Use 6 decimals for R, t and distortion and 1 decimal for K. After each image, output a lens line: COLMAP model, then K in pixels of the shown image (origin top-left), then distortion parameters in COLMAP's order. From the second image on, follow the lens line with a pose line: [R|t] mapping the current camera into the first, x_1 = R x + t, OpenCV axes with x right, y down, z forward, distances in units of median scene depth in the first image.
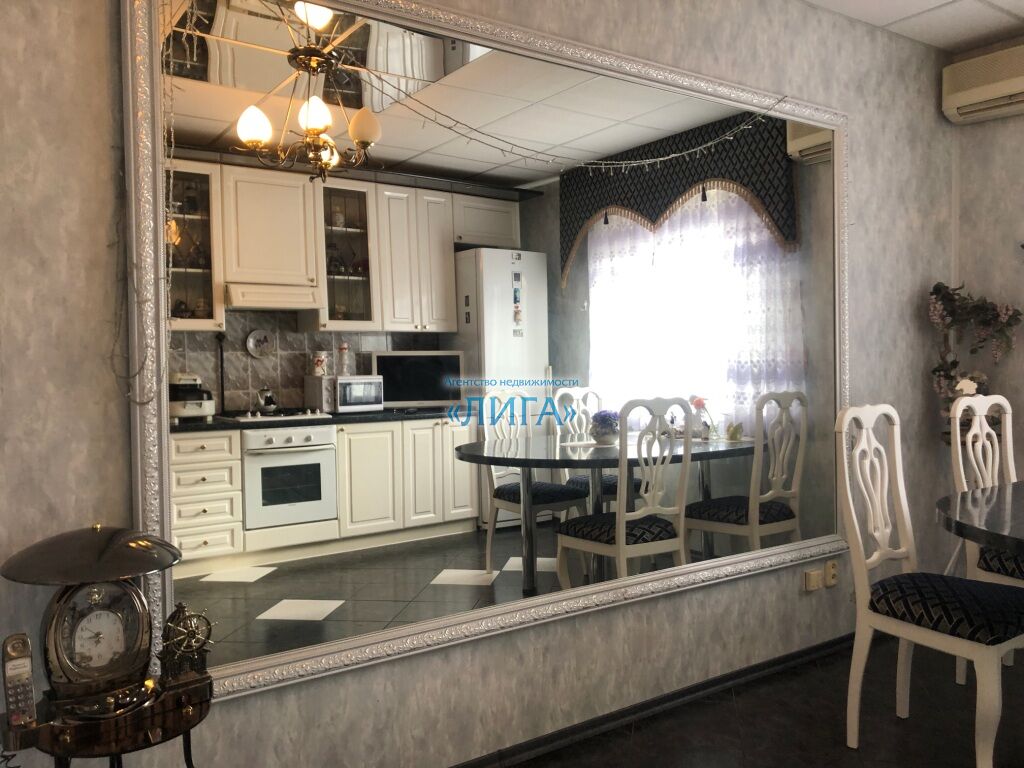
lens RADIAL K [[836.2, 0, 516.6], [0, 836.2, 383.7], [0, 0, 1]] dist [0.056495, -0.077917]
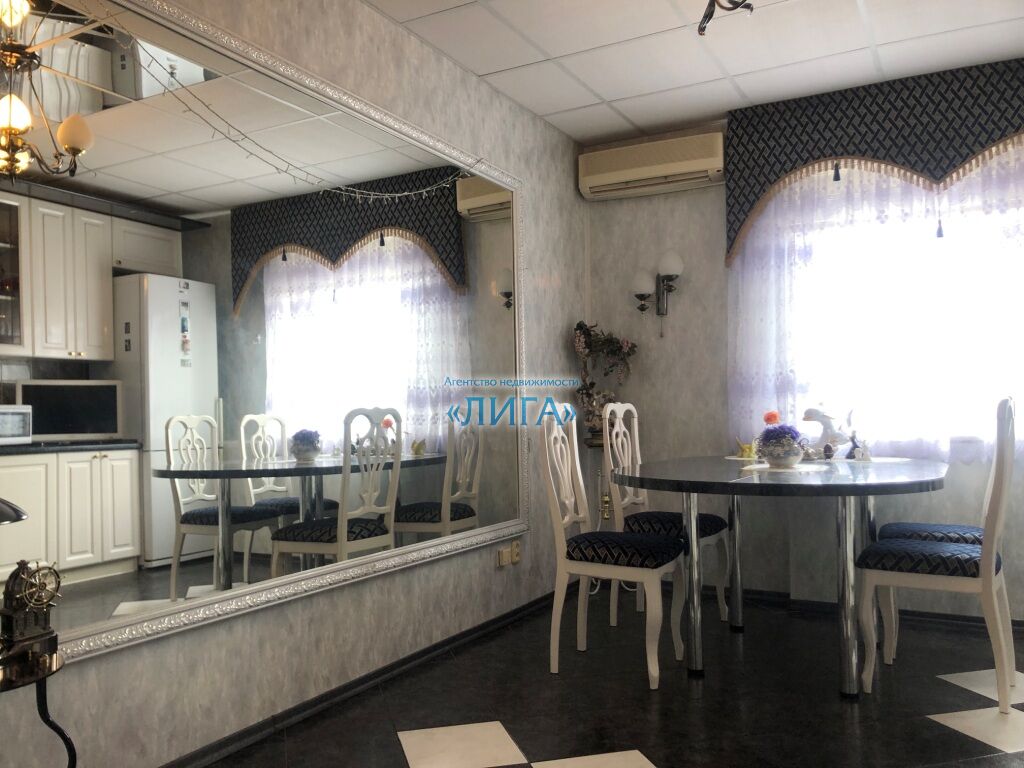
lens RADIAL K [[833.8, 0, 502.2], [0, 833.8, 391.8], [0, 0, 1]] dist [0.059904, -0.069278]
pose [[0.901516, 0.012594, 0.432562, -0.149079], [0.014573, 0.998126, -0.059432, 0.059732], [-0.432500, 0.059882, 0.899643, -0.076381]]
